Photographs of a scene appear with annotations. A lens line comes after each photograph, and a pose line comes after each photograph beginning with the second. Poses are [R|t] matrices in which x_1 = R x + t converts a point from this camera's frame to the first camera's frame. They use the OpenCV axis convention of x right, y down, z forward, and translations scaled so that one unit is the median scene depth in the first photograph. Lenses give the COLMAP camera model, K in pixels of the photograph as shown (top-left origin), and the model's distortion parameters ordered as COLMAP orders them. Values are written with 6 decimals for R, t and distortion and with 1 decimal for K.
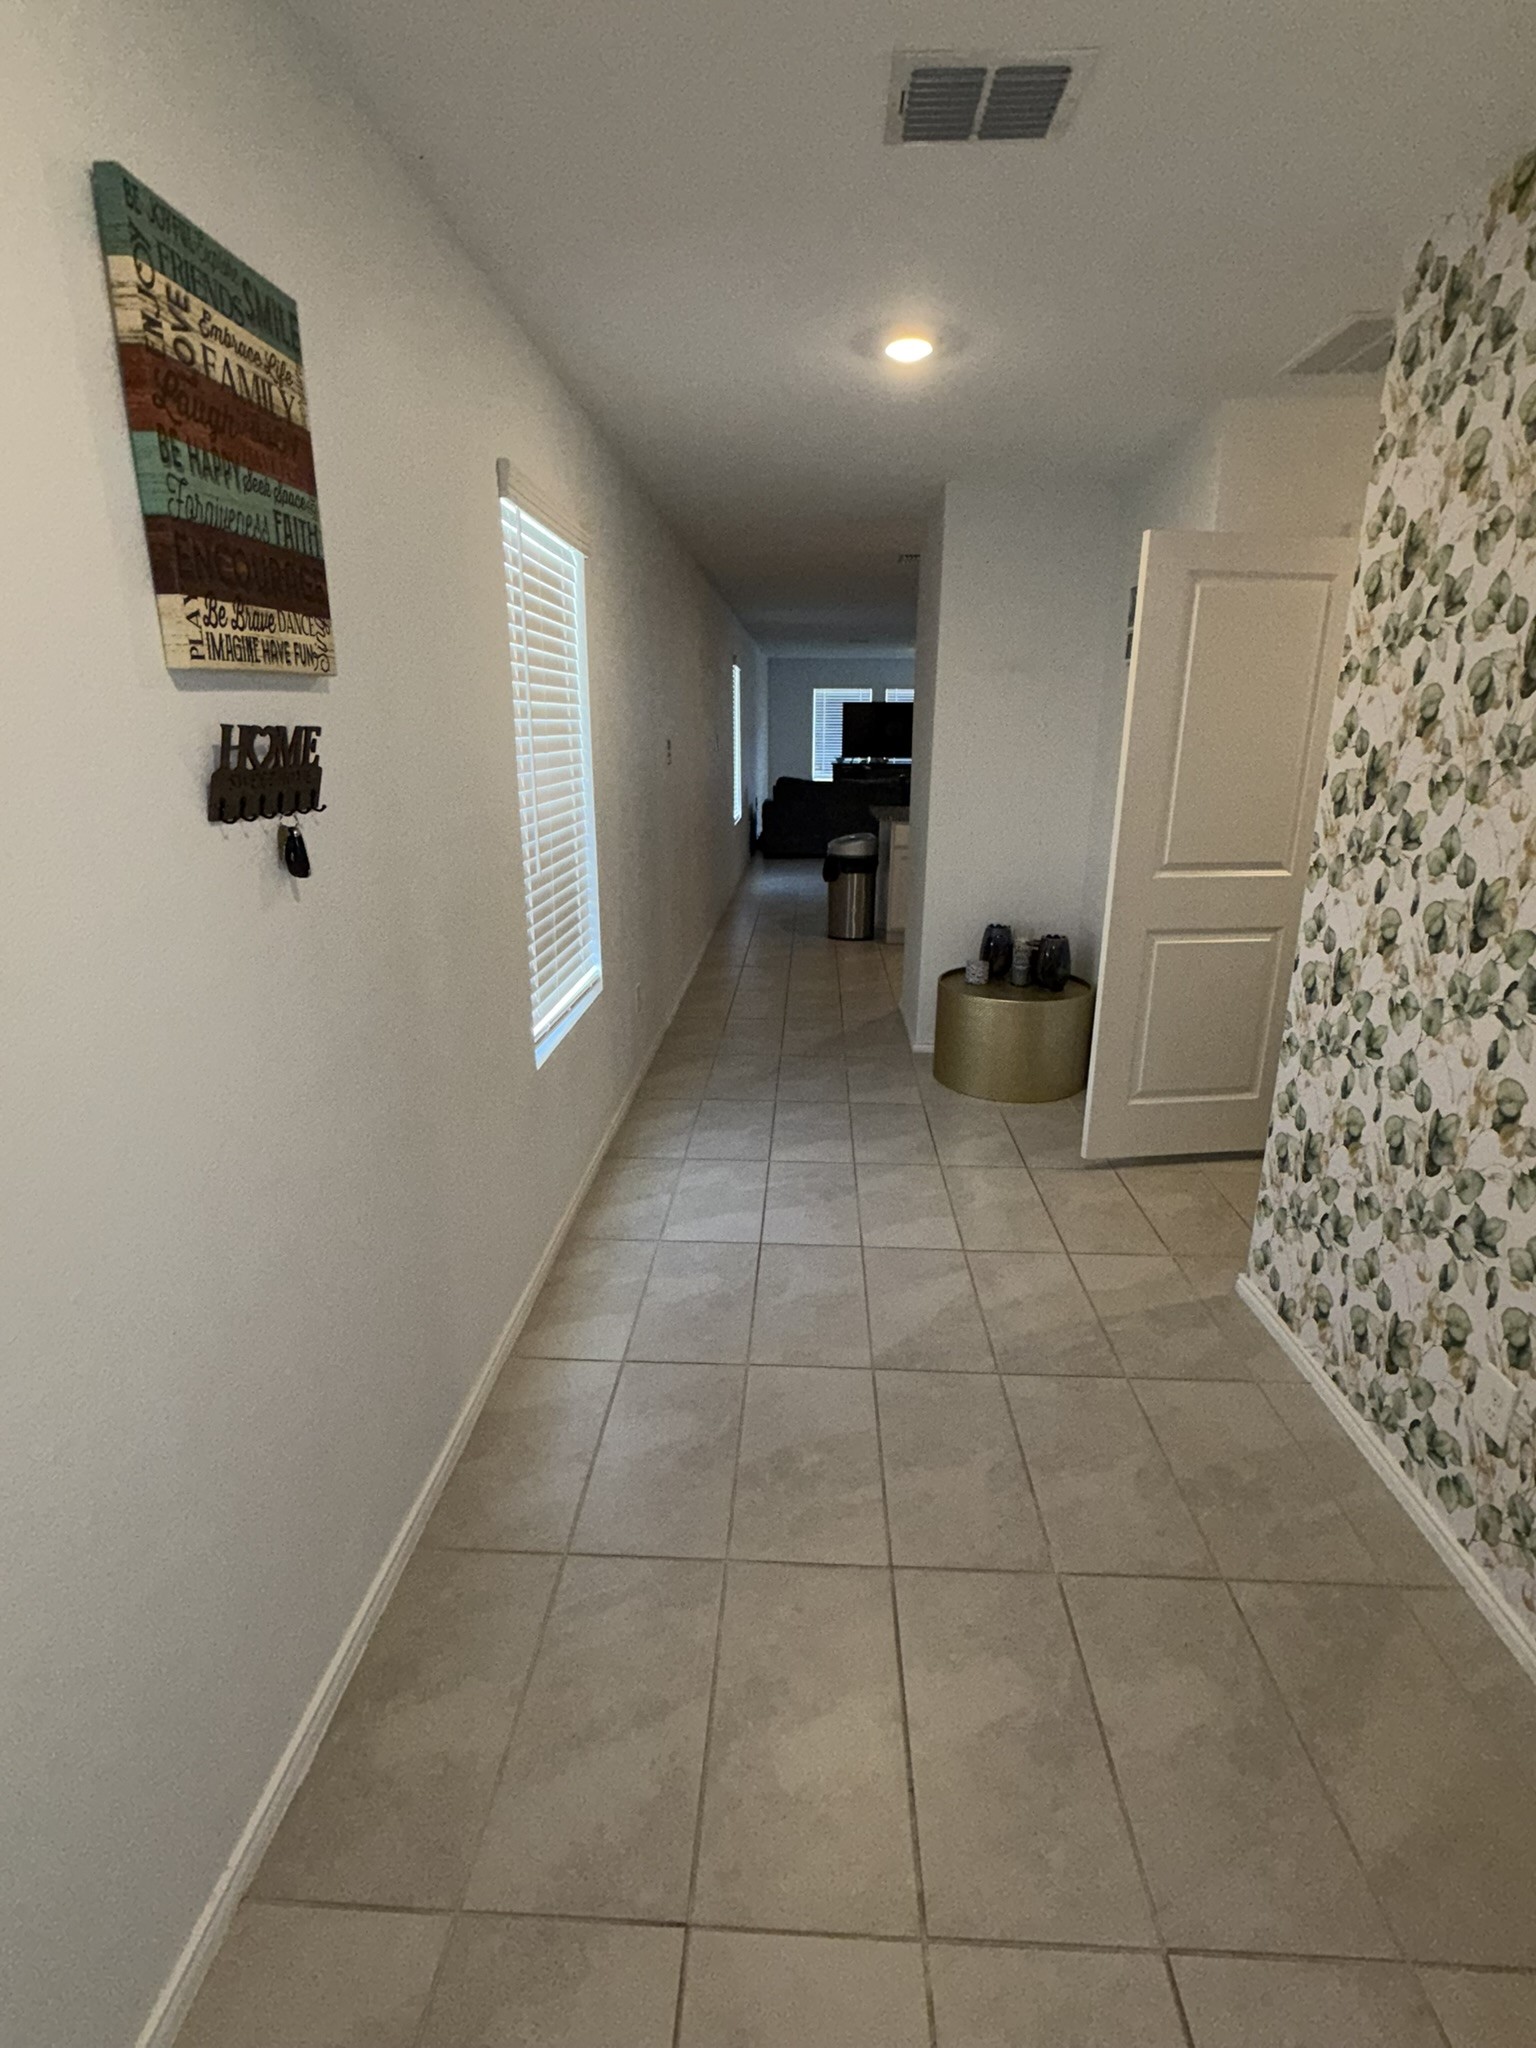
lens RADIAL K [[1019.6, 0, 771.9], [0, 1019.6, 1020.0], [0, 0, 1]] dist [0.000558, 0.001139]
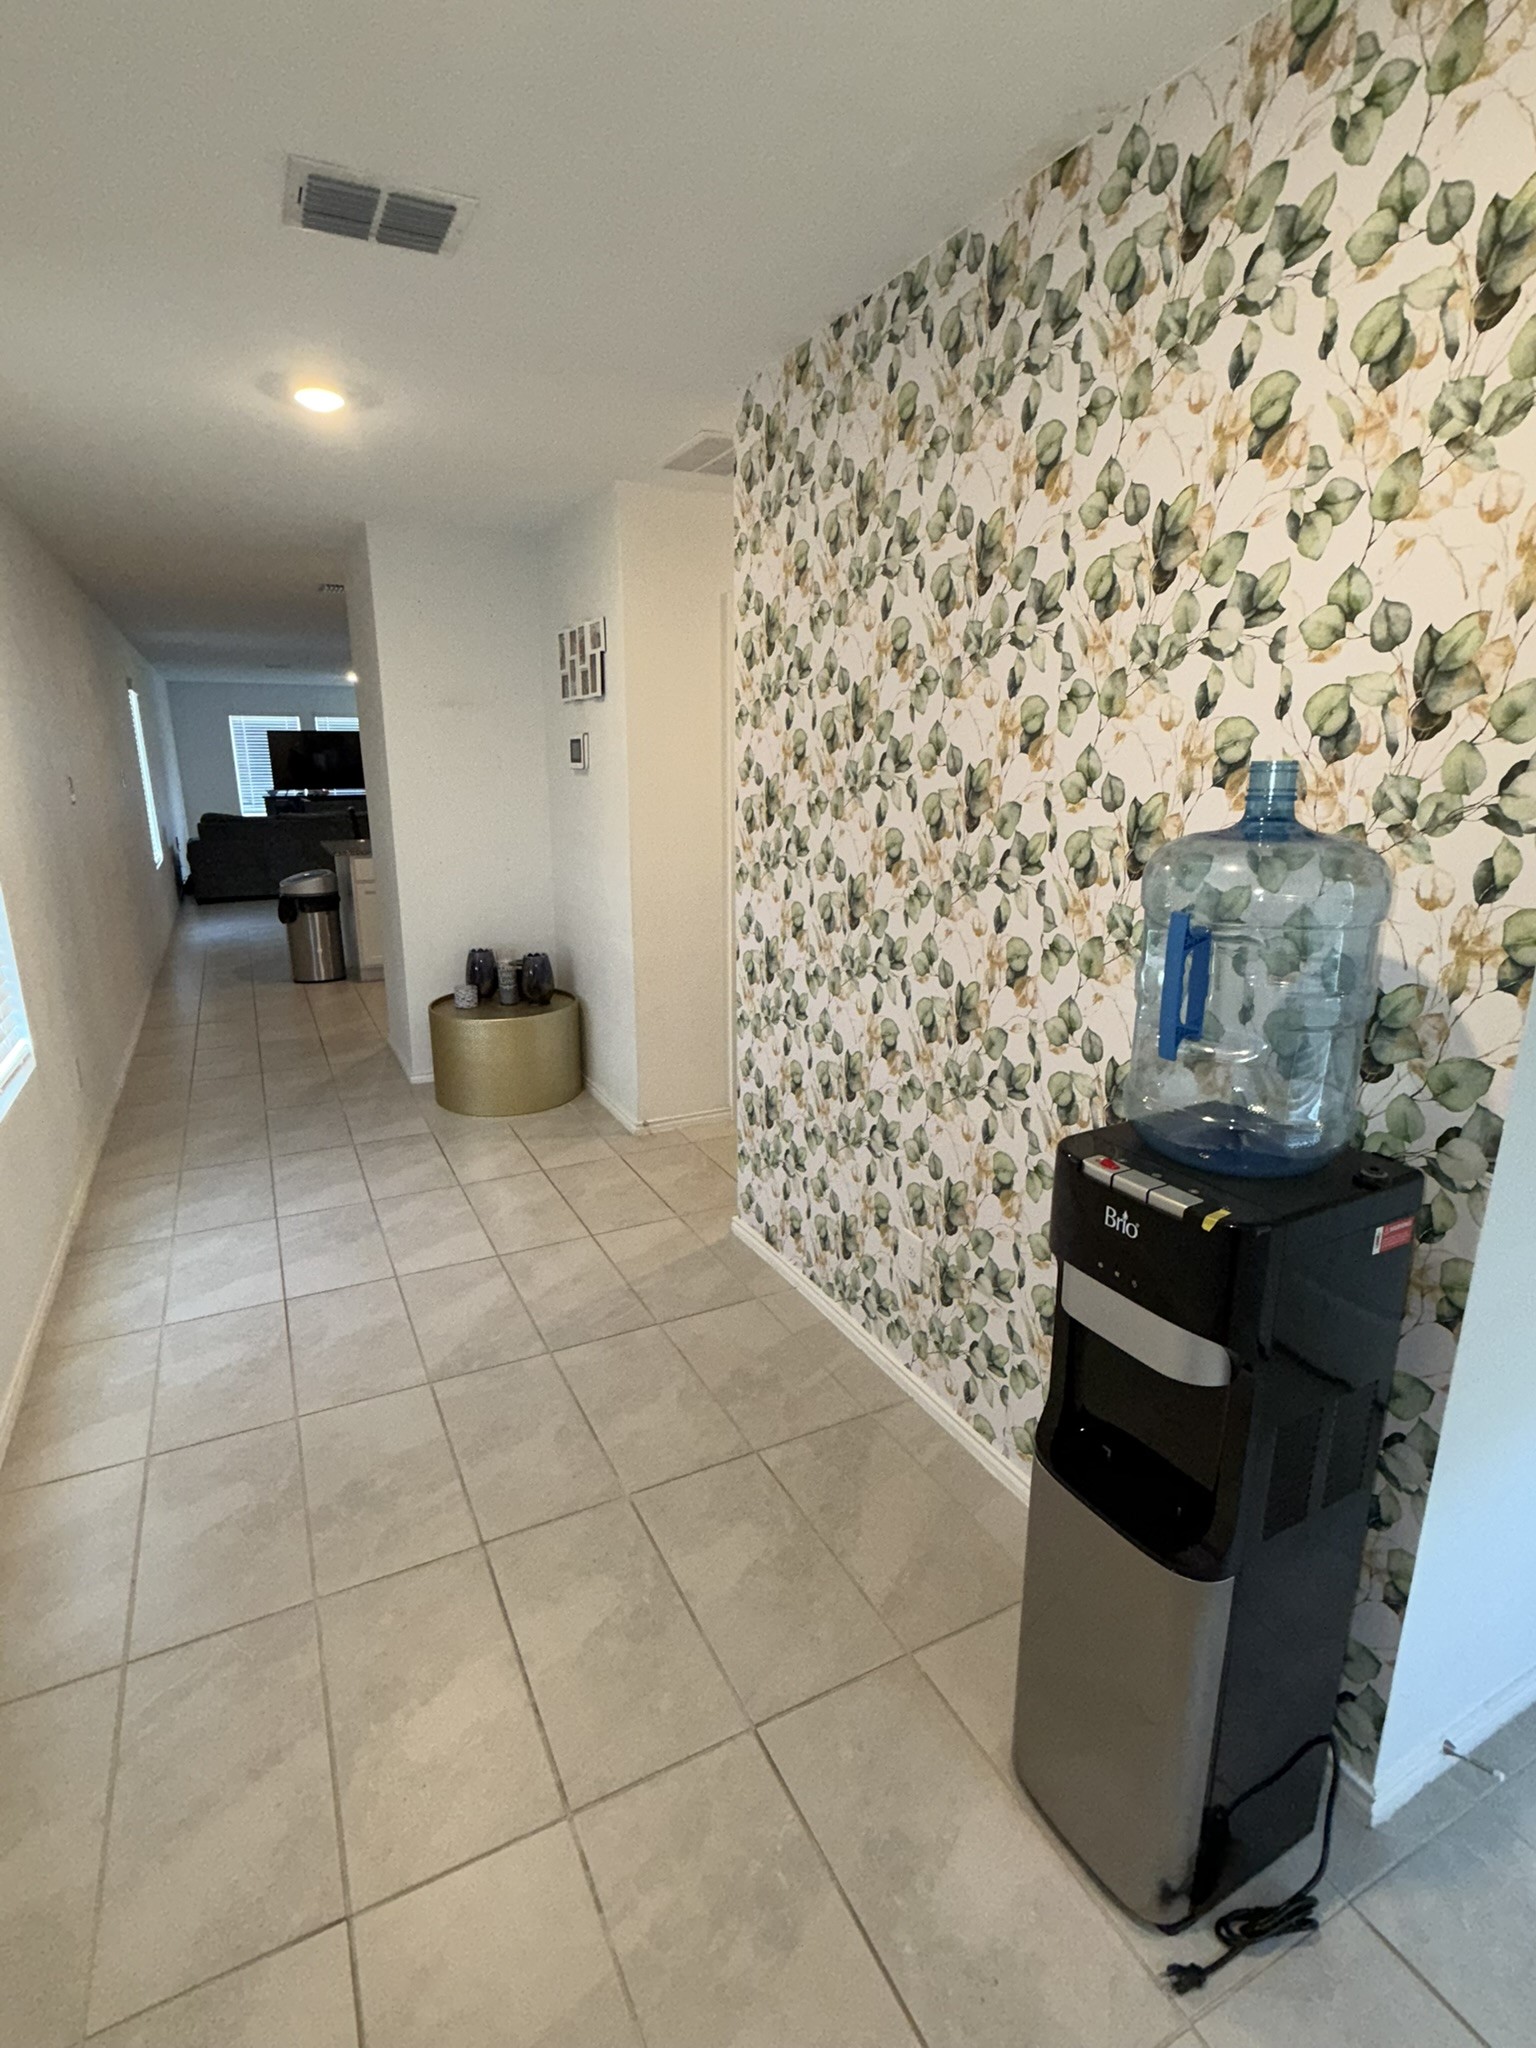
lens RADIAL K [[1019.6, 0, 768.9], [0, 1019.6, 1024.4], [0, 0, 1]] dist [0.000558, 0.001139]
pose [[0.870872, -0.131484, 0.473596, -0.036362], [0.141396, 0.989842, 0.014801, 0.013479], [-0.470732, 0.054075, 0.880618, -0.074785]]
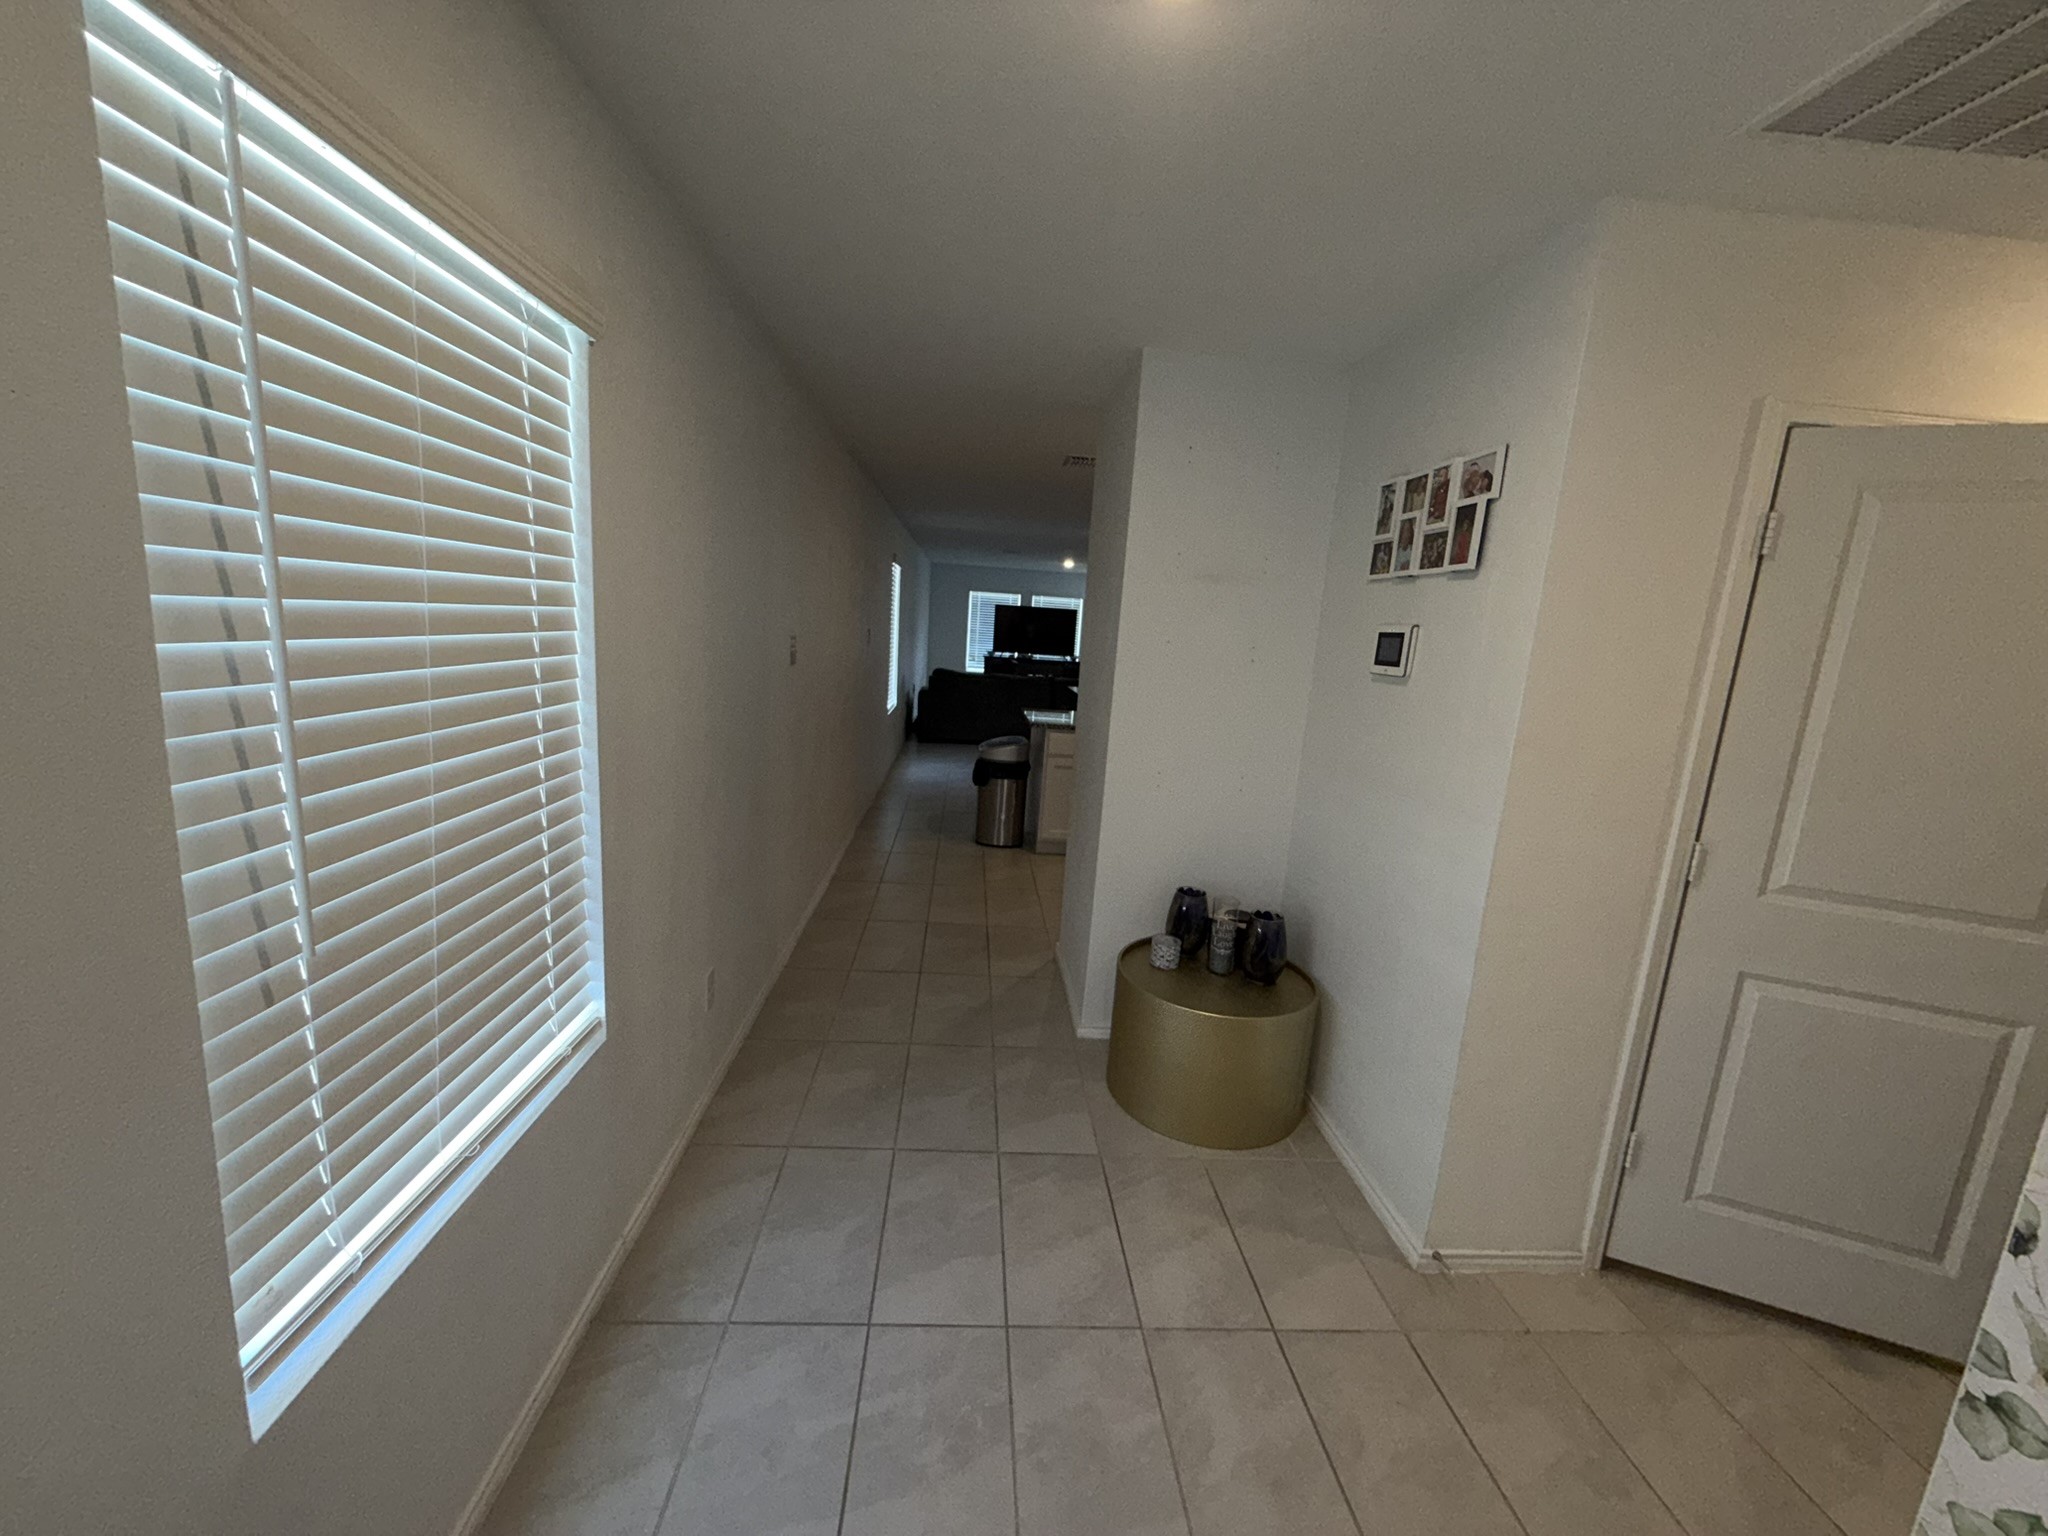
lens RADIAL K [[822.9, 0, 1021.6], [0, 822.9, 777.1], [0, 0, 1]] dist [0.001904, 0.000459]
pose [[0.993004, 0.040039, 0.111088, 0.024950], [-0.029416, 0.994979, -0.095668, -0.181224], [-0.114360, 0.091731, 0.989195, 0.580304]]
